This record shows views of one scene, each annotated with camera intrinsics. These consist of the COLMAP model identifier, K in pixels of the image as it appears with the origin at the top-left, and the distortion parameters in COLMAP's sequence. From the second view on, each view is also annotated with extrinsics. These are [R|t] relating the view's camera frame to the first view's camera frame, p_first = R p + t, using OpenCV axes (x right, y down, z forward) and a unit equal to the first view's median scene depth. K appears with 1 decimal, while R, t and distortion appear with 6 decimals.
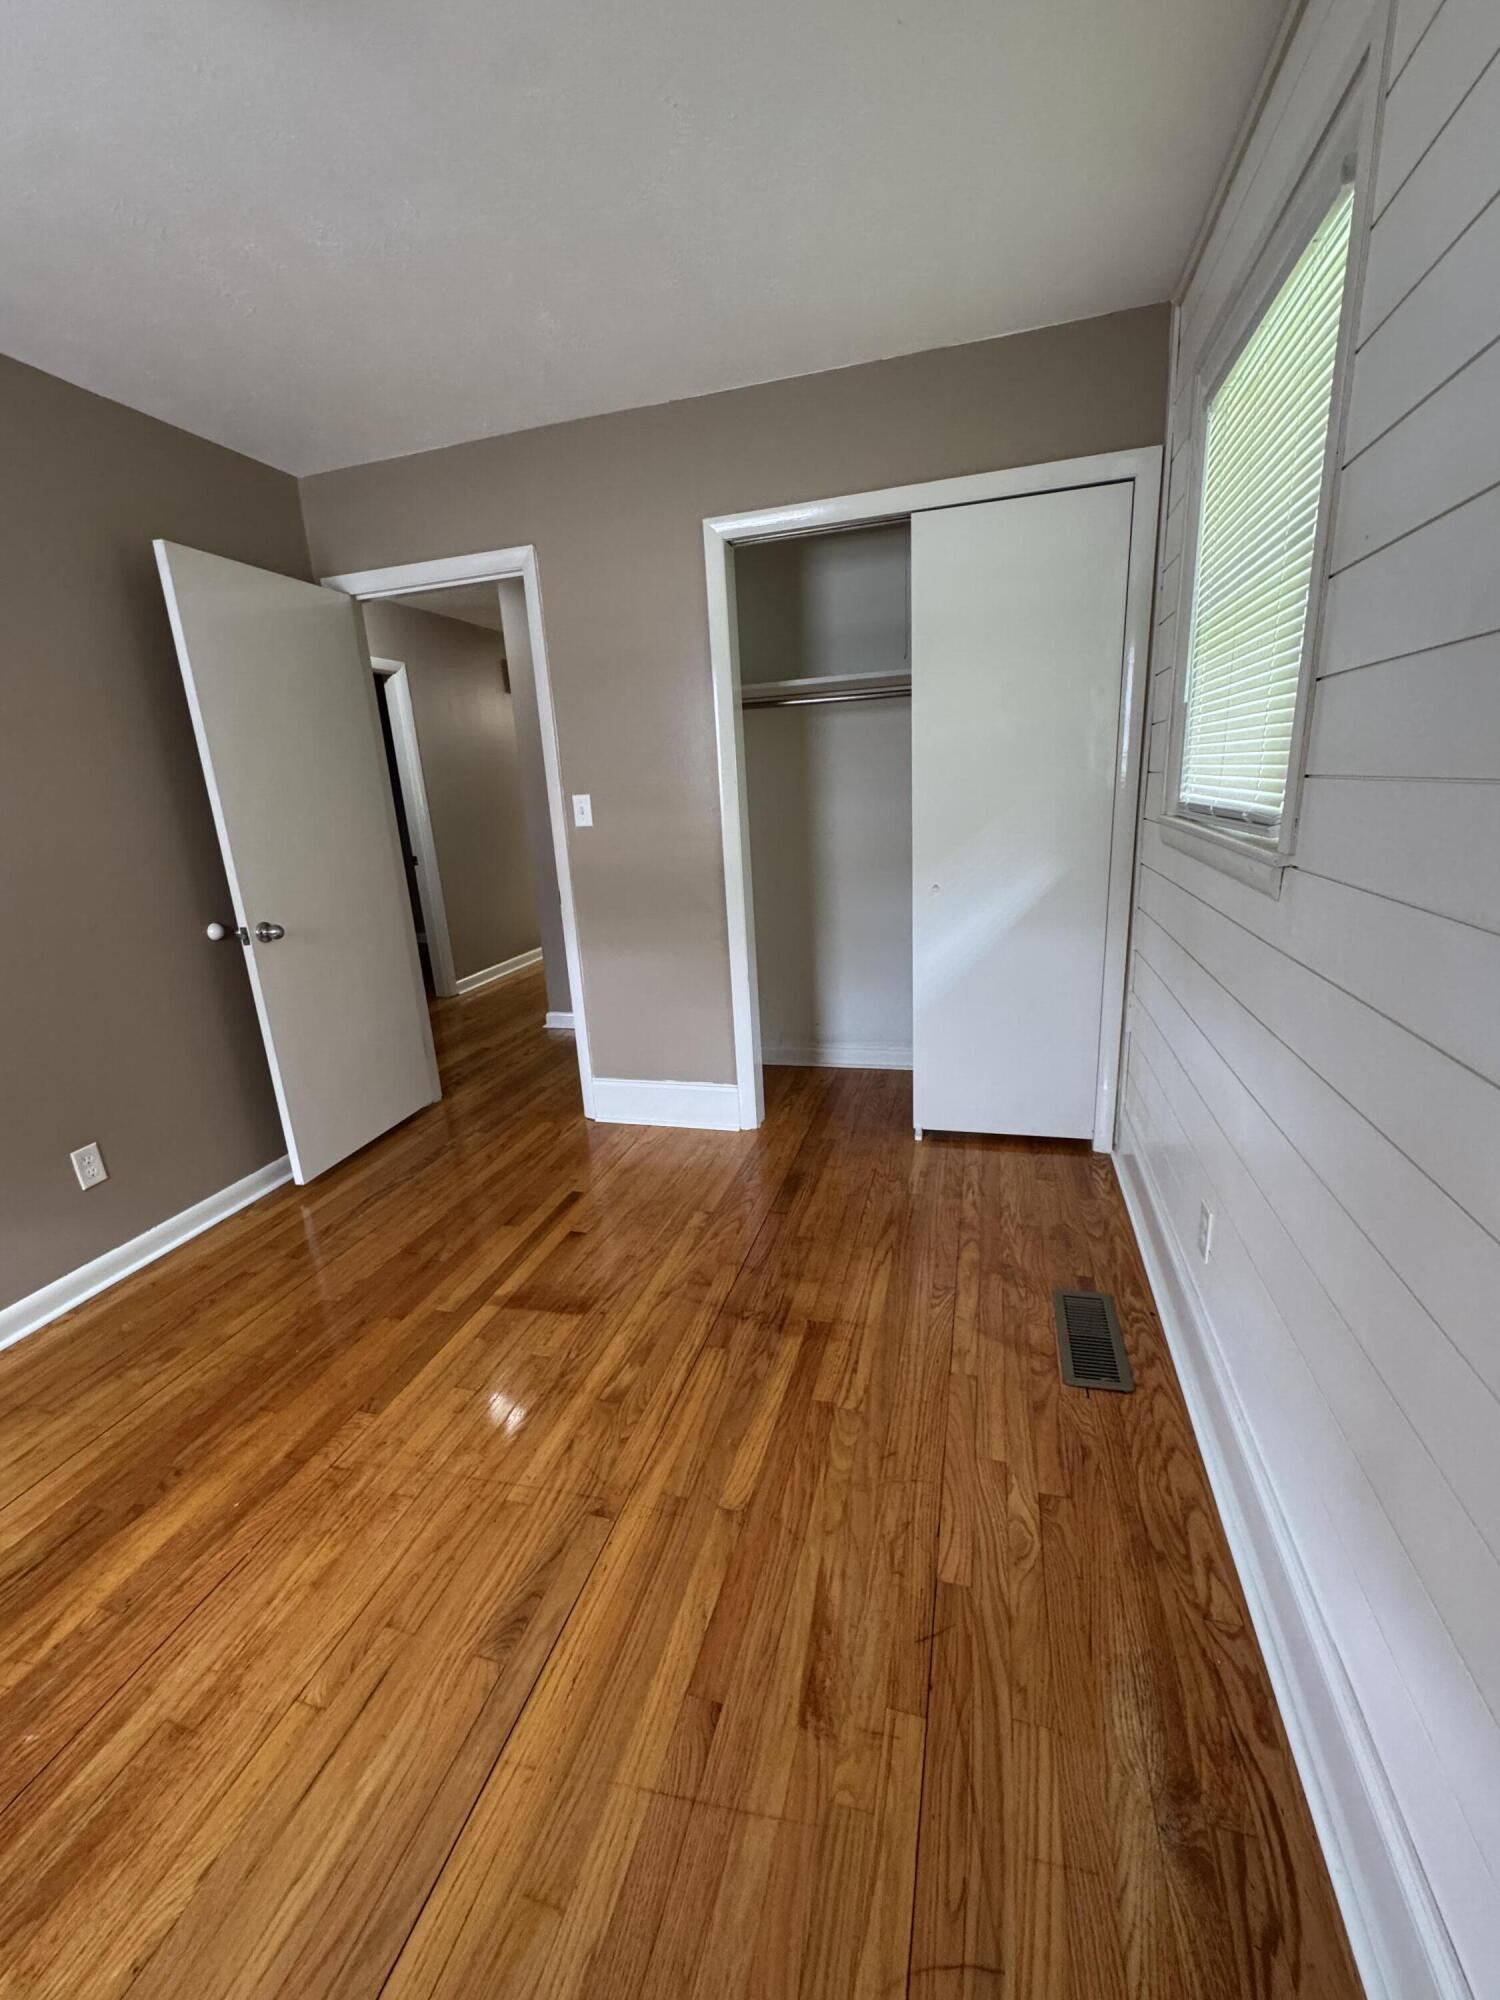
lens RADIAL K [[806.6, 0, 749.4], [0, 806.6, 997.4], [0, 0, 1]] dist [0.000364, -0.000044]
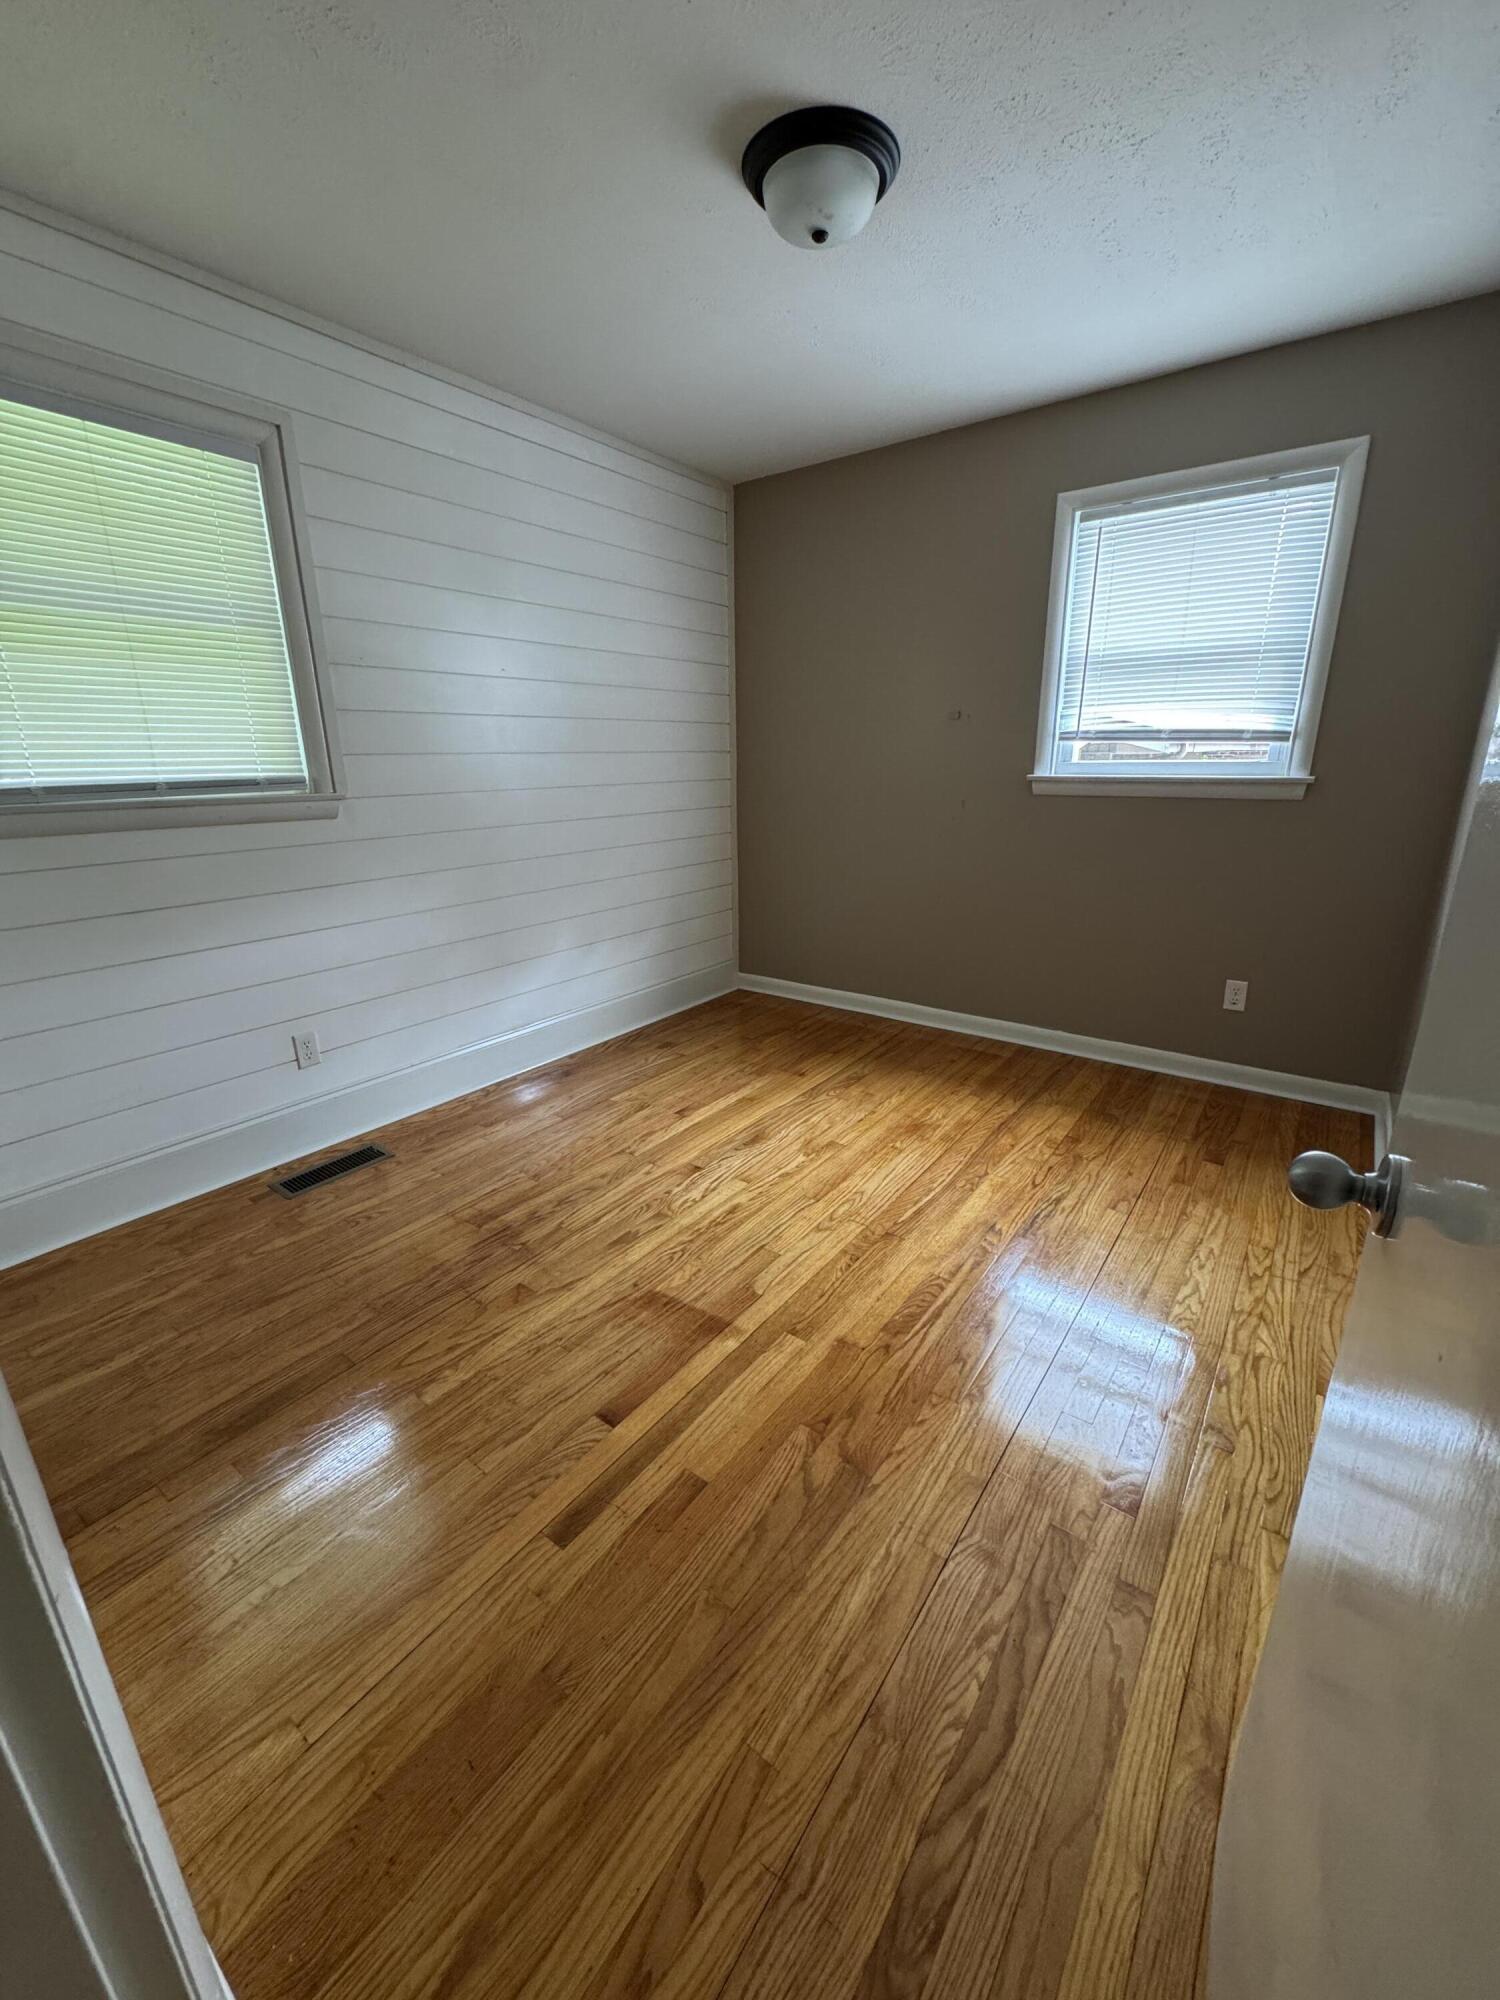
lens RADIAL K [[806.6, 0, 750.2], [0, 806.6, 999.9], [0, 0, 1]] dist [0.000364, -0.000044]
pose [[-0.935634, -0.039212, 0.350788, -0.628117], [0.150639, 0.854404, 0.497295, -0.354471], [-0.319214, 0.518128, -0.793502, 1.527893]]
